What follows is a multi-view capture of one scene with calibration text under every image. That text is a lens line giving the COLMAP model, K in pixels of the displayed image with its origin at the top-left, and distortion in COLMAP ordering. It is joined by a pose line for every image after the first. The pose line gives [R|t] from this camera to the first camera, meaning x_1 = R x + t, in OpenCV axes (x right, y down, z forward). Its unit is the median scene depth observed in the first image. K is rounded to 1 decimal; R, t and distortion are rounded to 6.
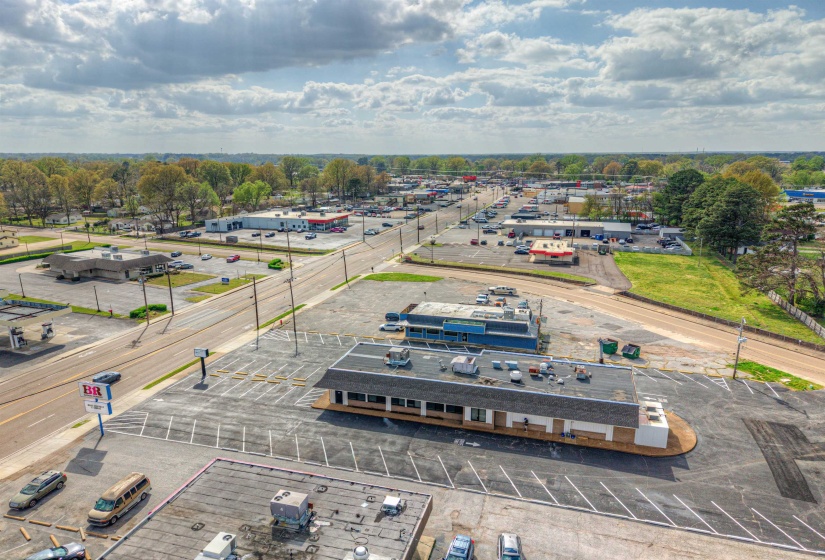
lens RADIAL K [[551.3, 0, 412.5], [0, 551.3, 280.0], [0, 0, 1]] dist [0.014435, 0.000955]
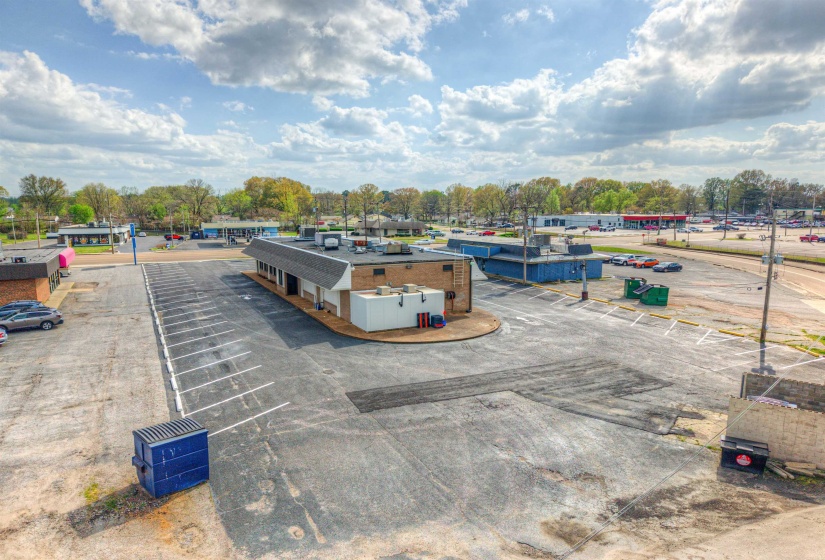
lens RADIAL K [[551.3, 0, 412.5], [0, 551.3, 280.0], [0, 0, 1]] dist [0.014435, 0.000955]
pose [[0.680261, 0.102218, -0.725807, 0.893863], [-0.162921, 0.986543, -0.013759, 0.225303], [0.714634, 0.127609, 0.687761, 0.539301]]
